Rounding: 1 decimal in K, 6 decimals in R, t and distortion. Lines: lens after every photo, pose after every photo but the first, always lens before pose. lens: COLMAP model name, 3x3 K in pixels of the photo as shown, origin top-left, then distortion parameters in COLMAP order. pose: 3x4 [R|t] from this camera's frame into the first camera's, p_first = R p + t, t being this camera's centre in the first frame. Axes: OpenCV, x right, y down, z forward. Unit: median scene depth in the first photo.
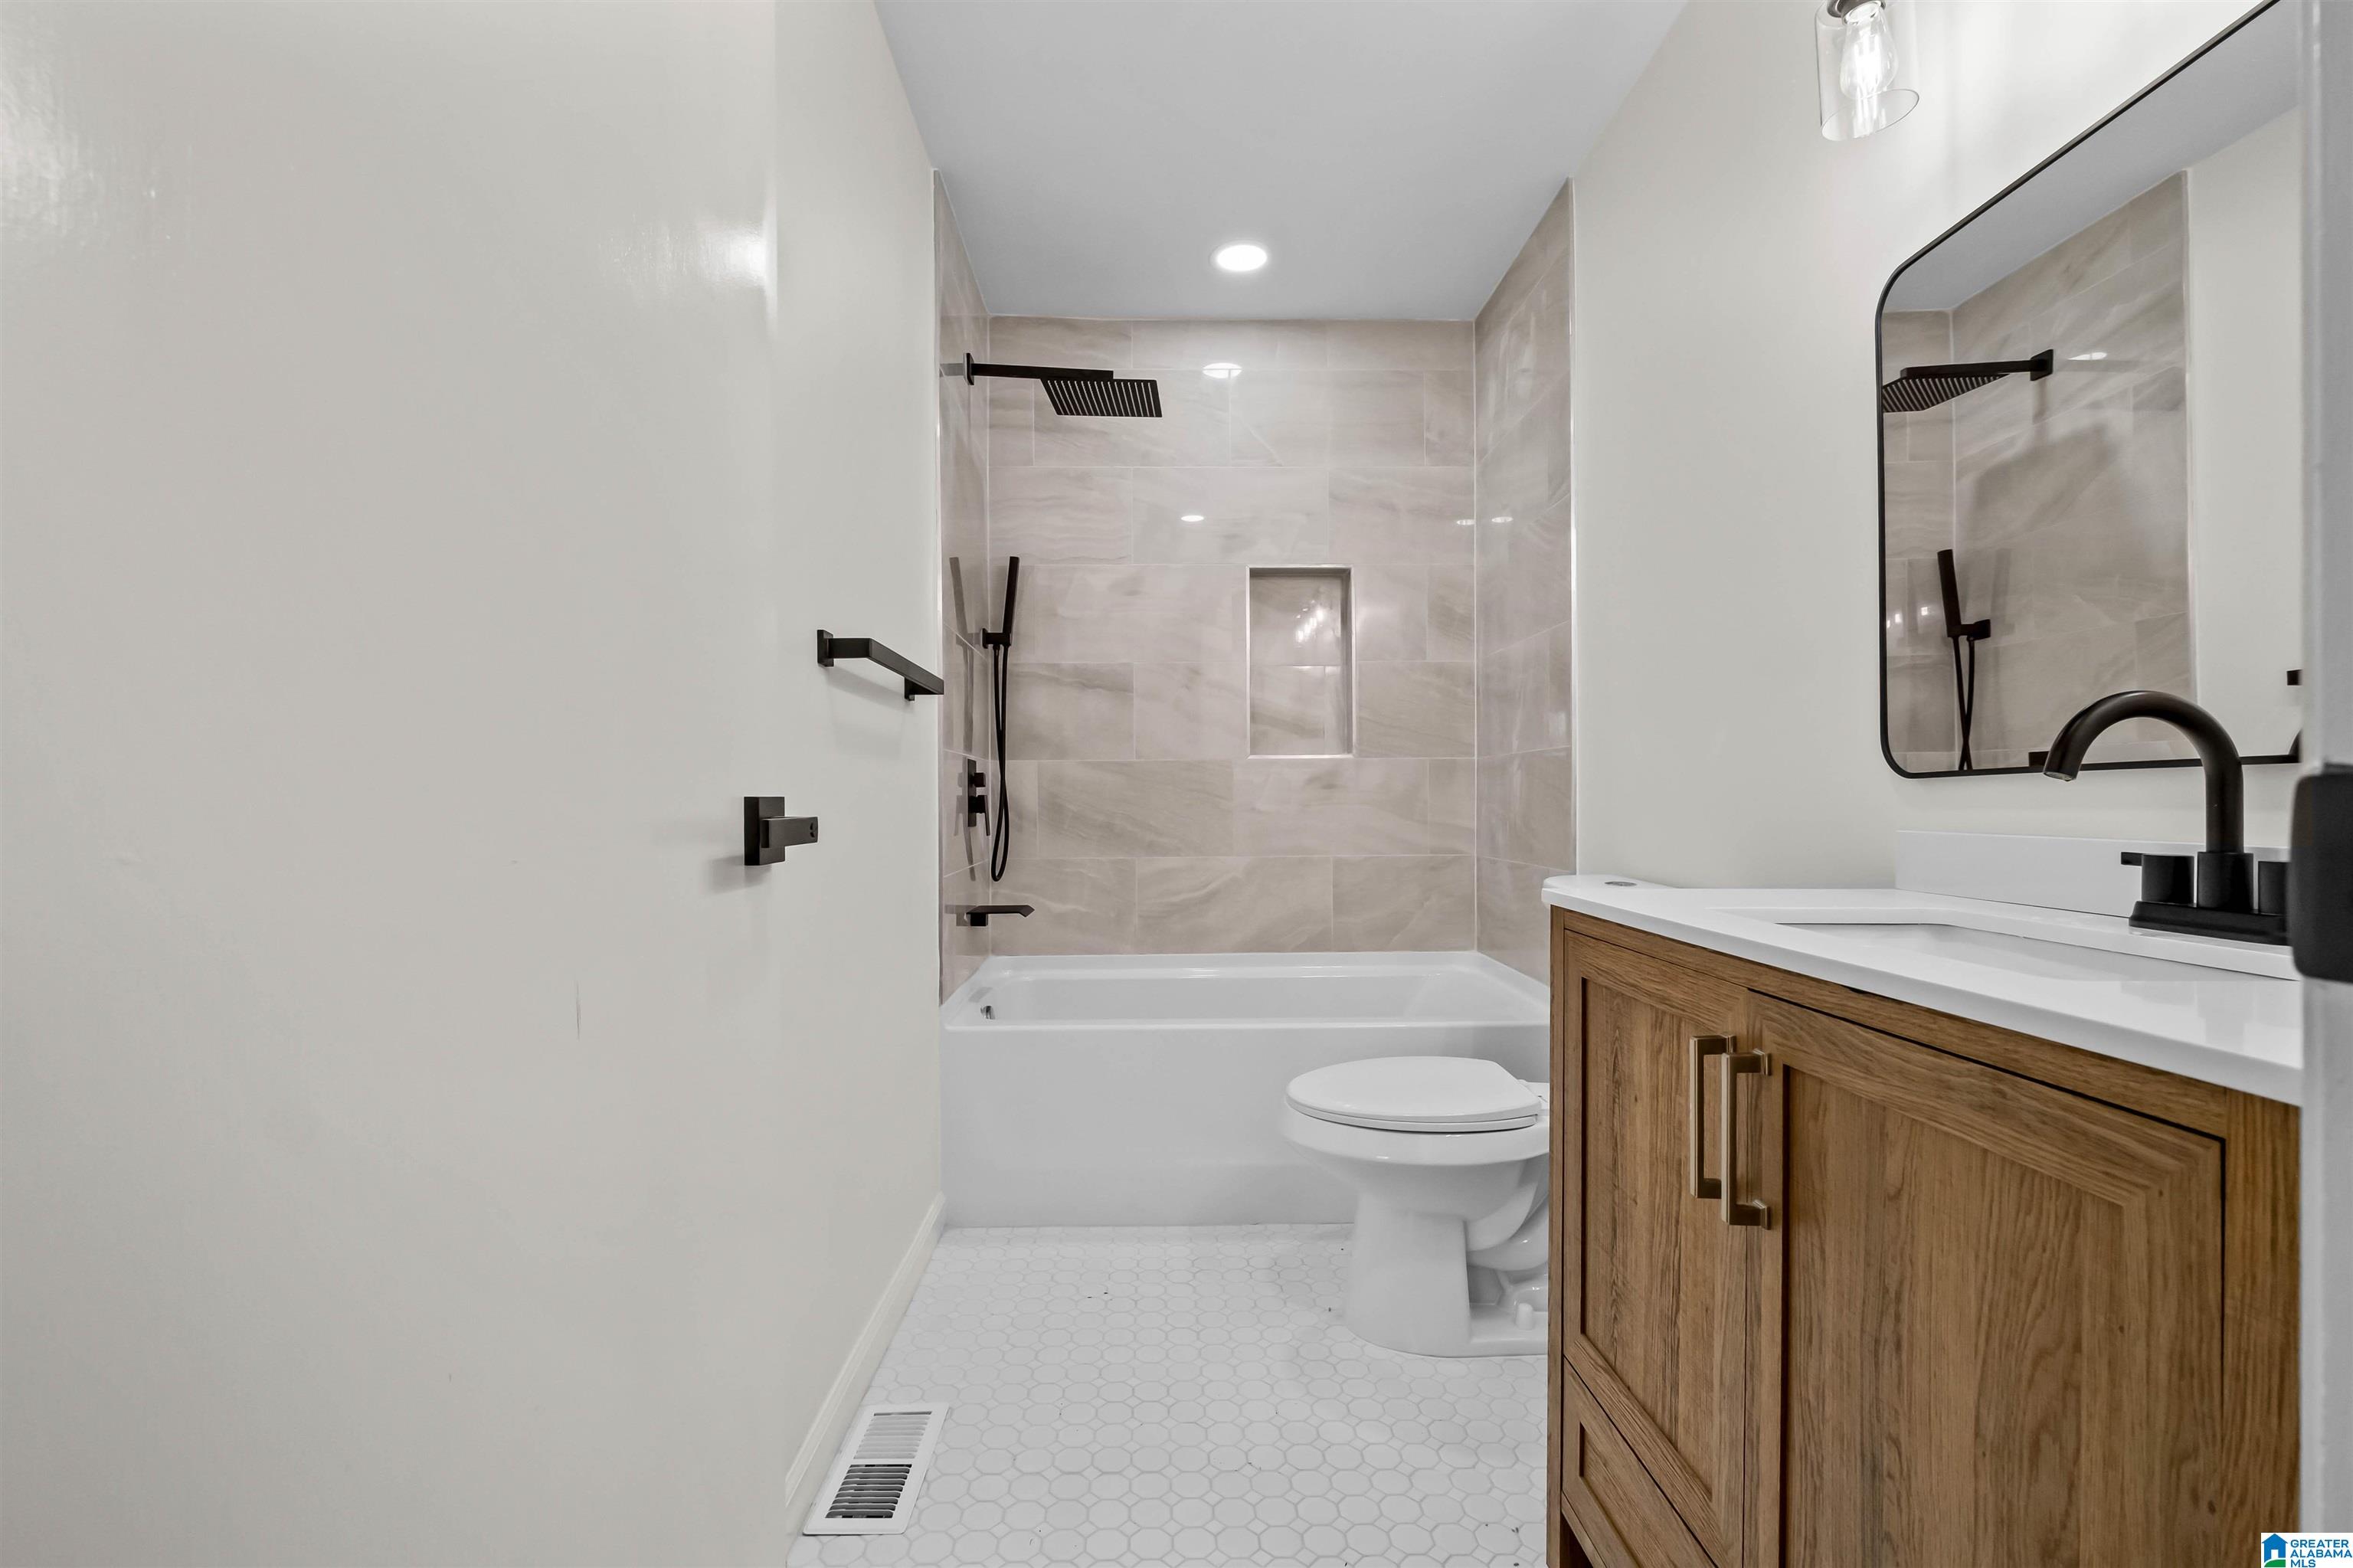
lens RADIAL K [[1019.0, 0, 1177.1], [0, 1019.0, 816.5], [0, 0, 1]] dist [0.000614, 0.005518]
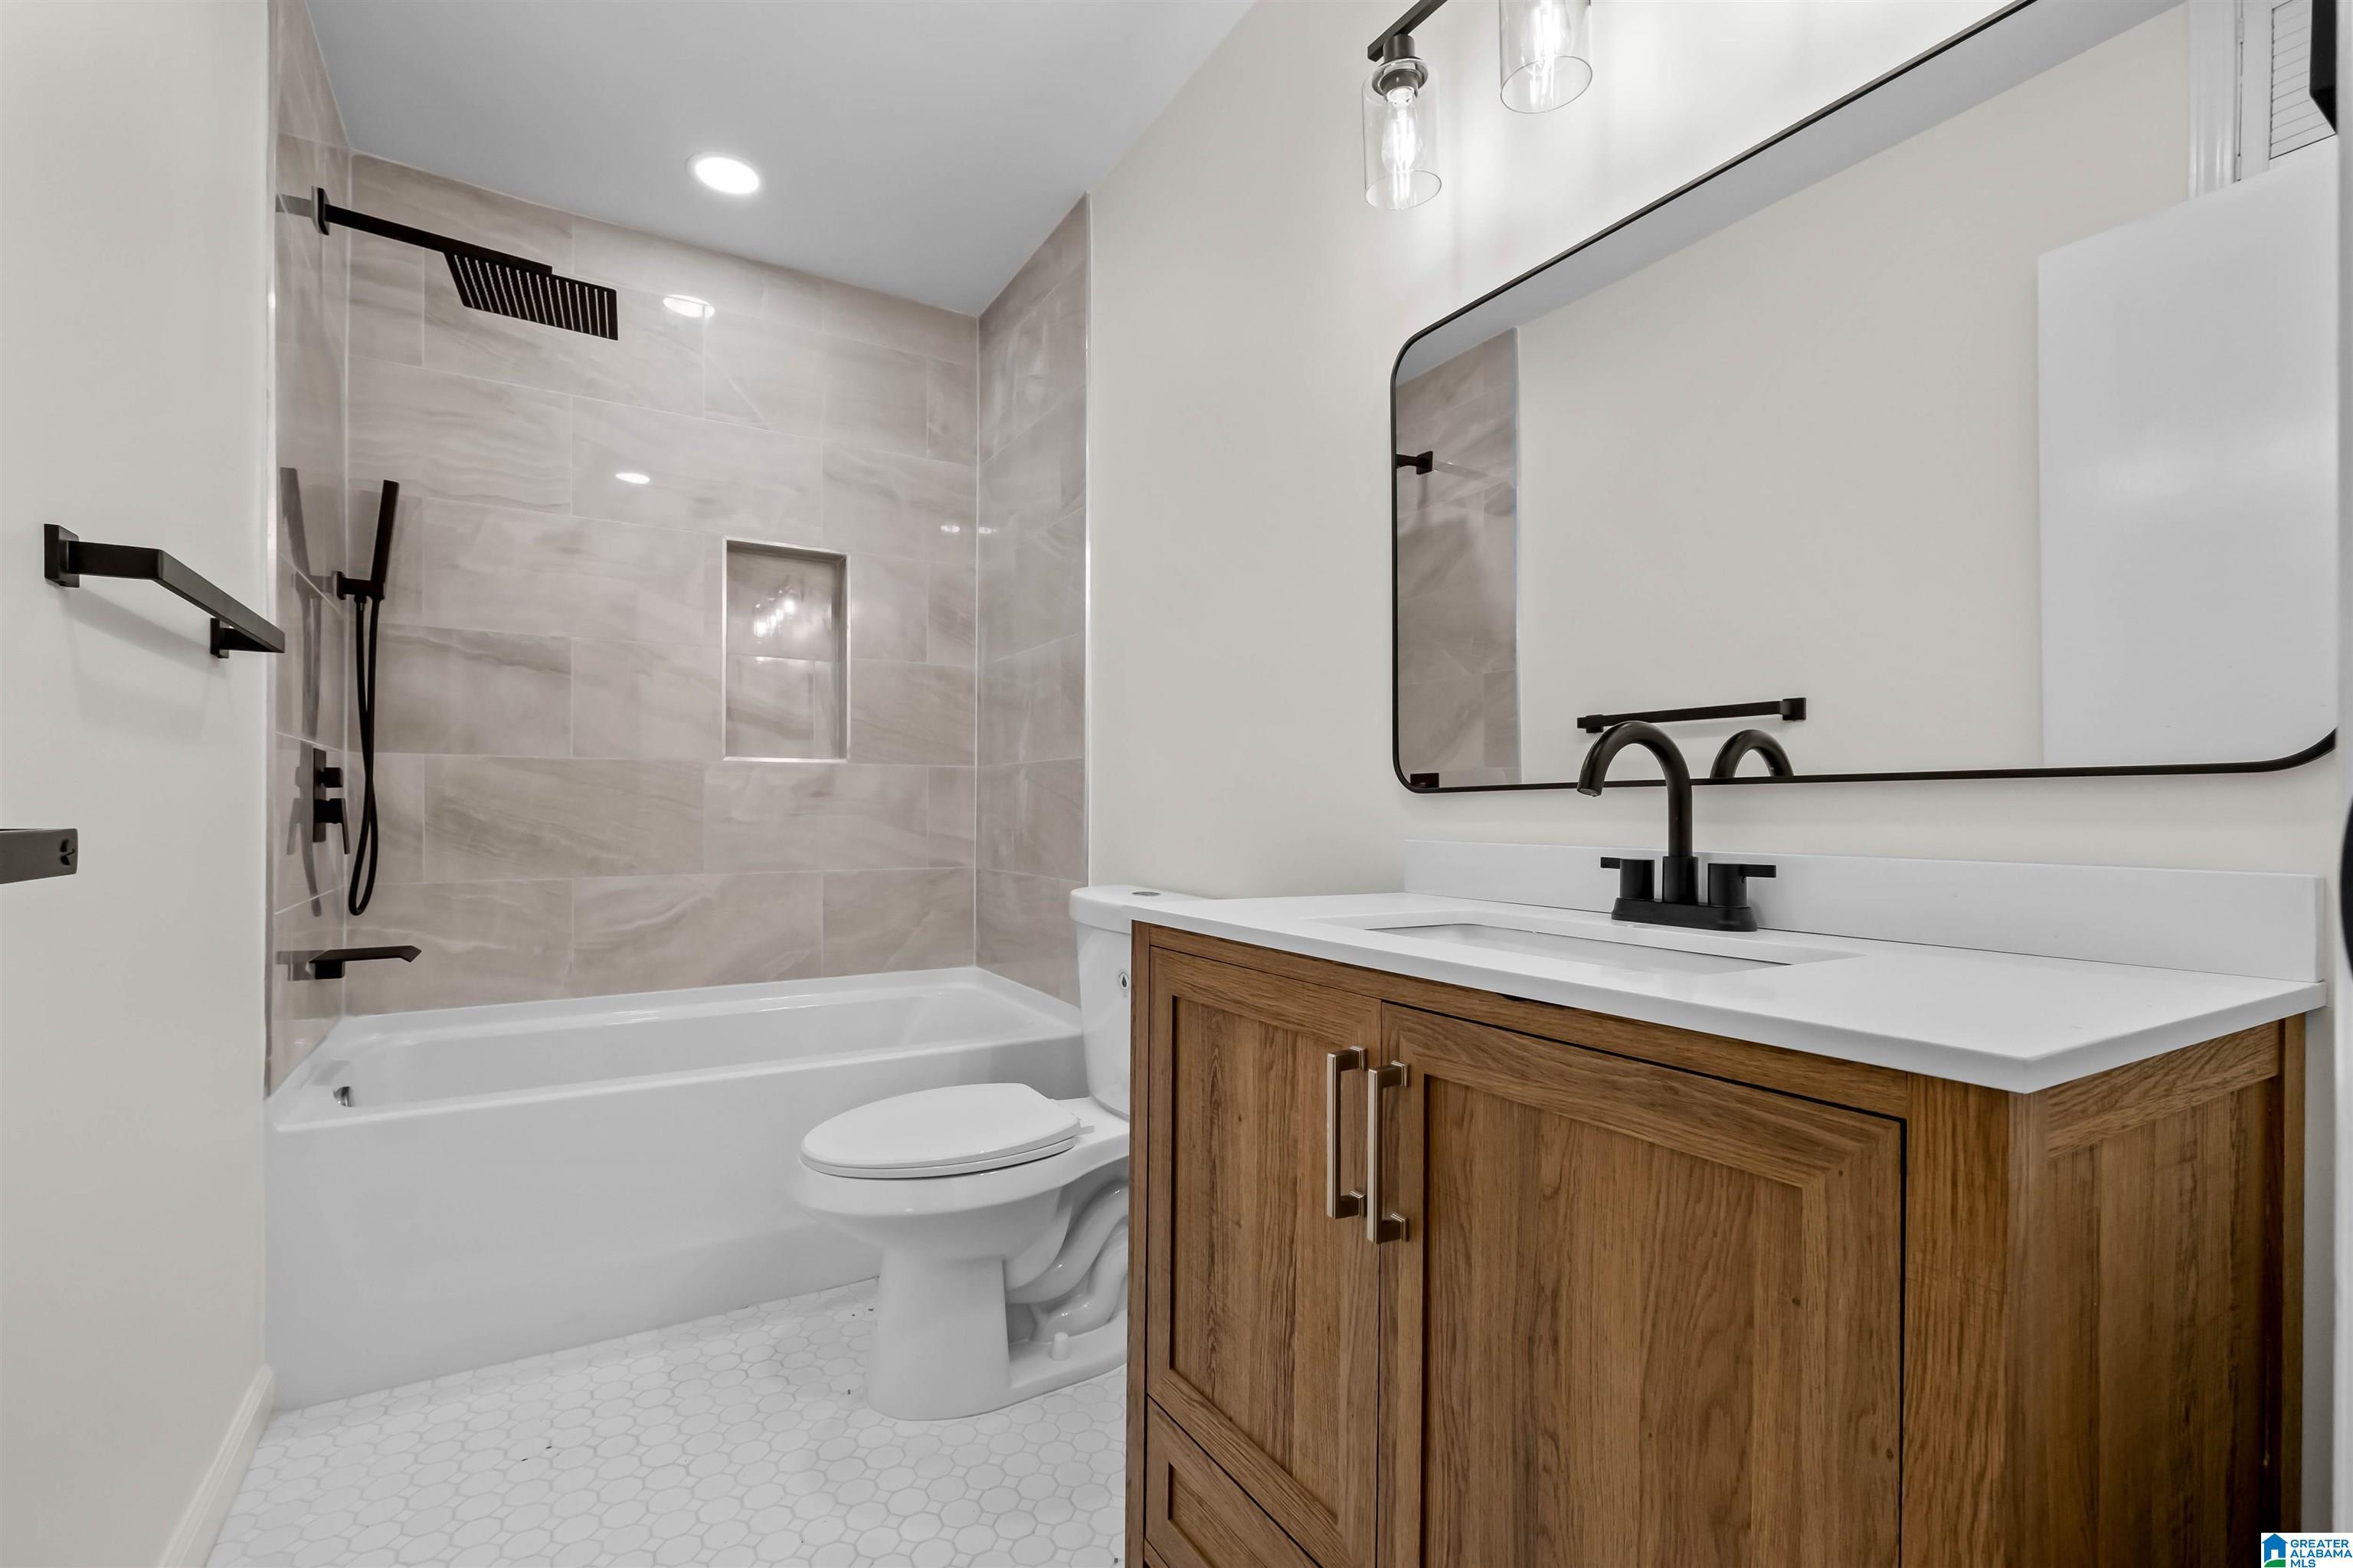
lens RADIAL K [[1007.5, 0, 1132.1], [0, 1007.5, 816.8], [0, 0, 1]] dist [0.000726, -0.000027]
pose [[0.872358, 0.004871, 0.488843, -0.075579], [0.000279, 0.999945, -0.010463, -0.000023], [-0.488868, 0.009264, 0.872309, 0.146684]]
